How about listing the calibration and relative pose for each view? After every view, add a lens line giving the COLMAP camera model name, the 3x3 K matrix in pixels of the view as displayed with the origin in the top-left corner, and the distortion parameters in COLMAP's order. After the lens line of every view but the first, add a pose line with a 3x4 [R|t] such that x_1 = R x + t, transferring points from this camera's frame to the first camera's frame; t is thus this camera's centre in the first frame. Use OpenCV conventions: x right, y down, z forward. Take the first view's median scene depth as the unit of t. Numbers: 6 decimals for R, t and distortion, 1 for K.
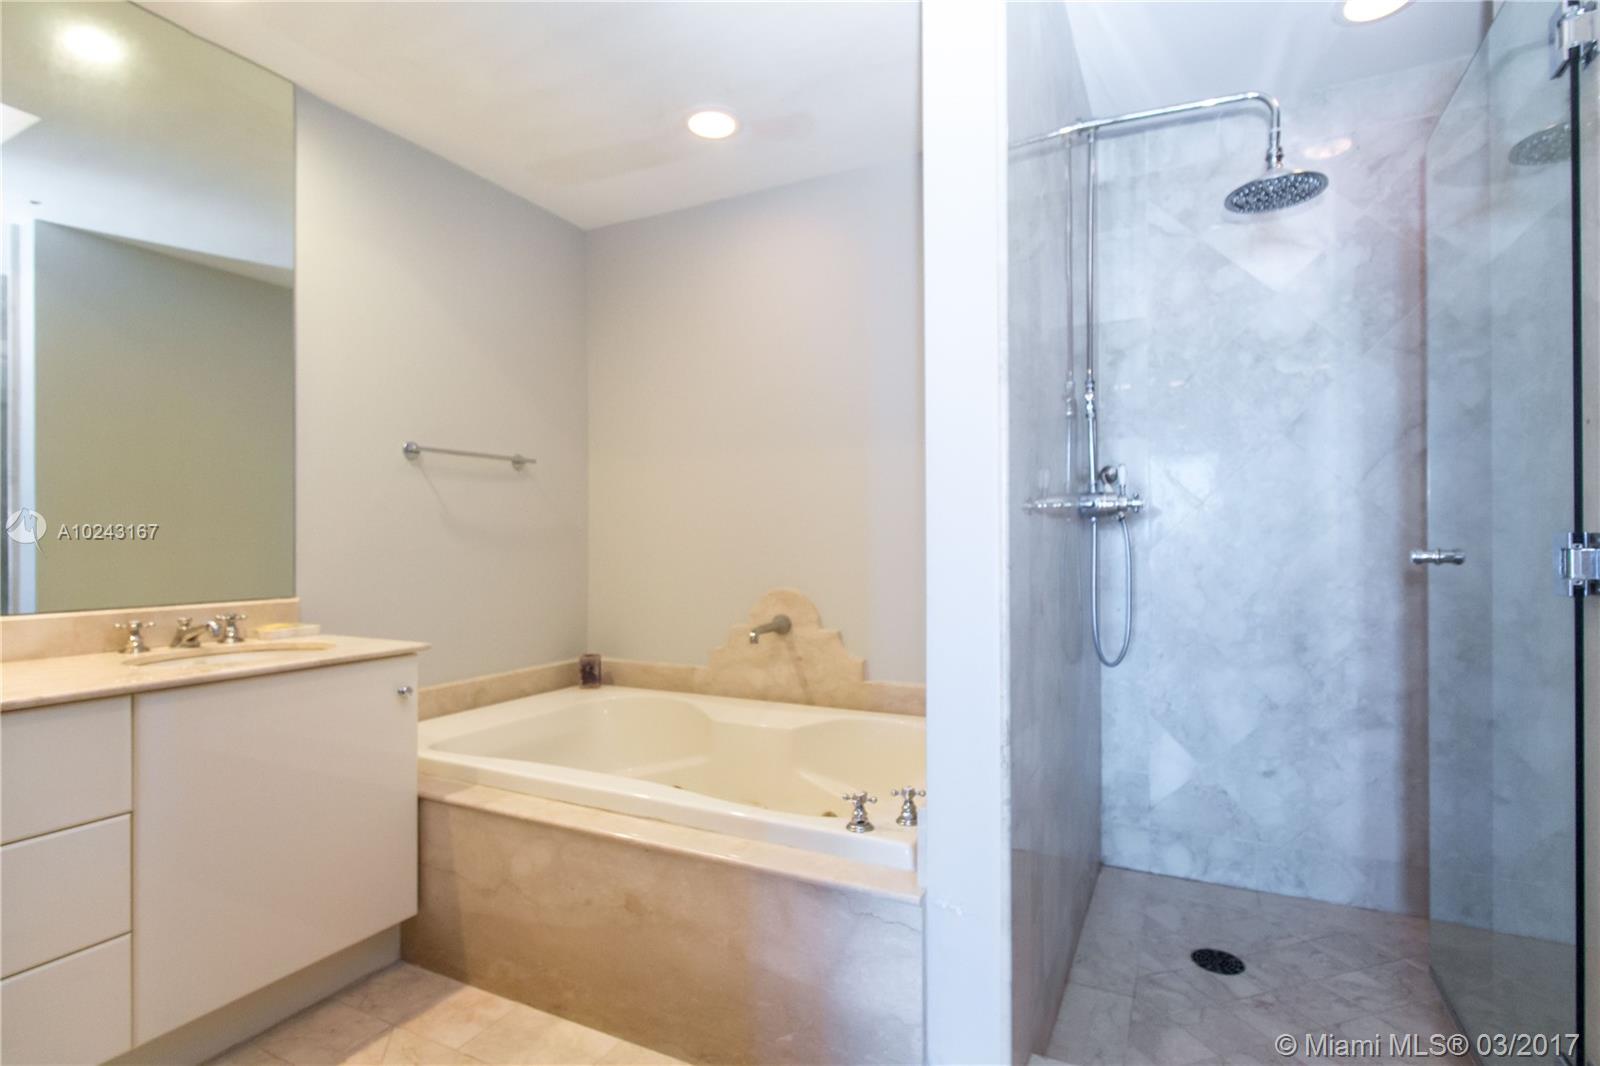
lens RADIAL K [[742.0, 0, 816.0], [0, 742.0, 527.0], [0, 0, 1]] dist [0.000403, -0.000096]
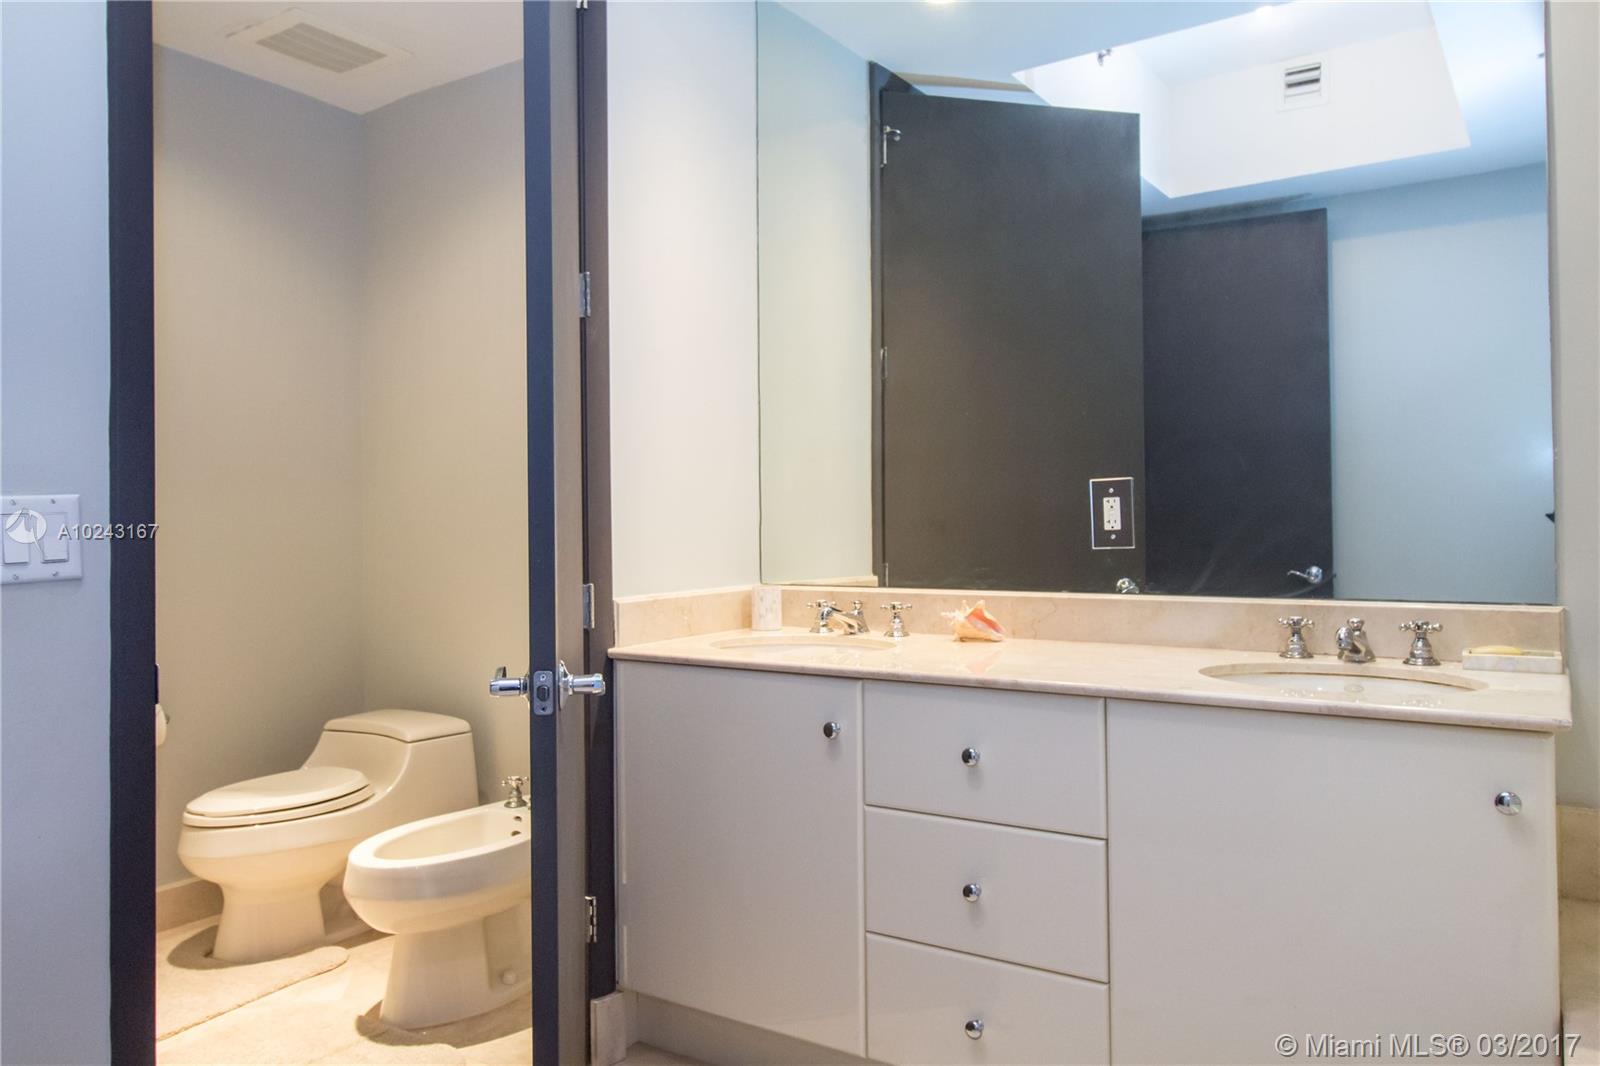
lens RADIAL K [[1140.0, 0, 797.9], [0, 1140.0, 501.8], [0, 0, 1]] dist [0.003780, 0.000212]
pose [[-0.120688, -0.007136, -0.992665, 0.282133], [0.033179, 0.999386, -0.011218, 0.004857], [0.992136, -0.034289, -0.120377, 0.584083]]
